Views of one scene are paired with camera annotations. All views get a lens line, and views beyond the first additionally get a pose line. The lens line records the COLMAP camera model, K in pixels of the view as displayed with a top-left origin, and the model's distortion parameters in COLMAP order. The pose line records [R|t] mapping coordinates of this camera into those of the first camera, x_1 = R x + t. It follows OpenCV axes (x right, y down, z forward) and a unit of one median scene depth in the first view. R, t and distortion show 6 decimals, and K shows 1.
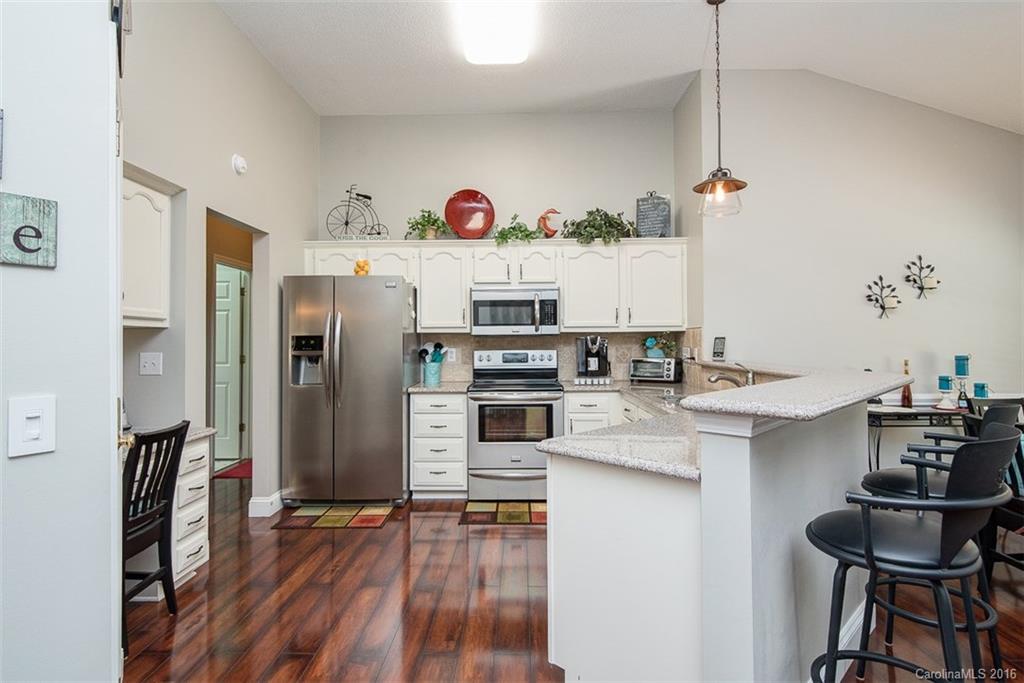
lens RADIAL K [[537.7, 0, 510.3], [0, 537.7, 326.6], [0, 0, 1]] dist [0.004533, 0.000234]
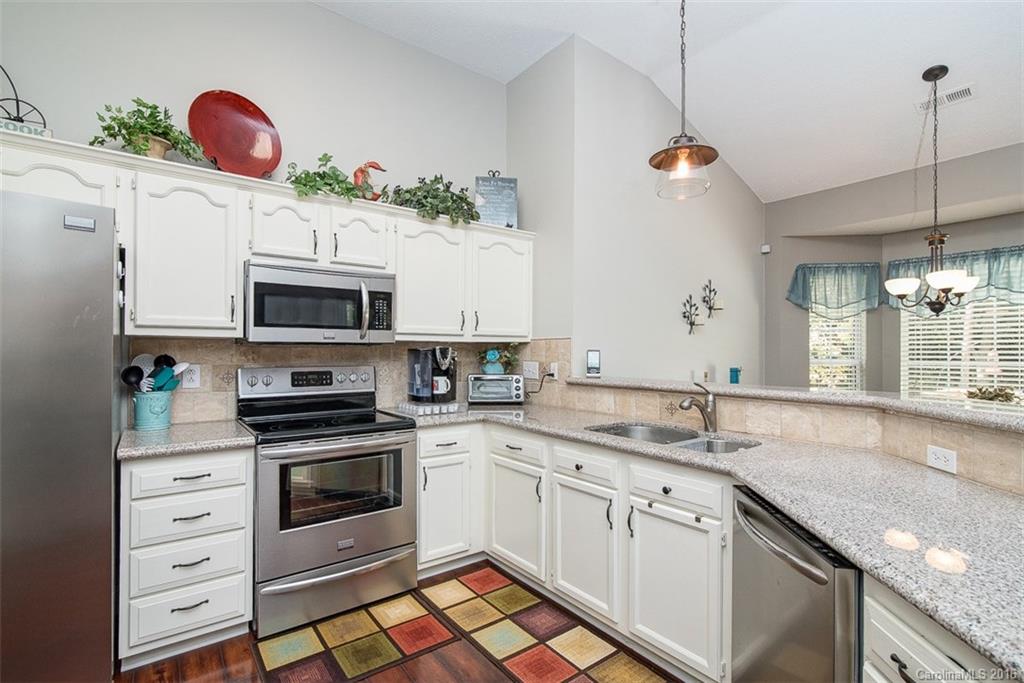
lens RADIAL K [[484.6, 0, 516.8], [0, 484.6, 343.8], [0, 0, 1]] dist [-0.001142, 0.001852]
pose [[0.779536, 0.017982, 0.626099, -0.173550], [-0.024206, 0.999706, 0.001426, 0.009814], [-0.625889, -0.016267, 0.779742, 0.416062]]
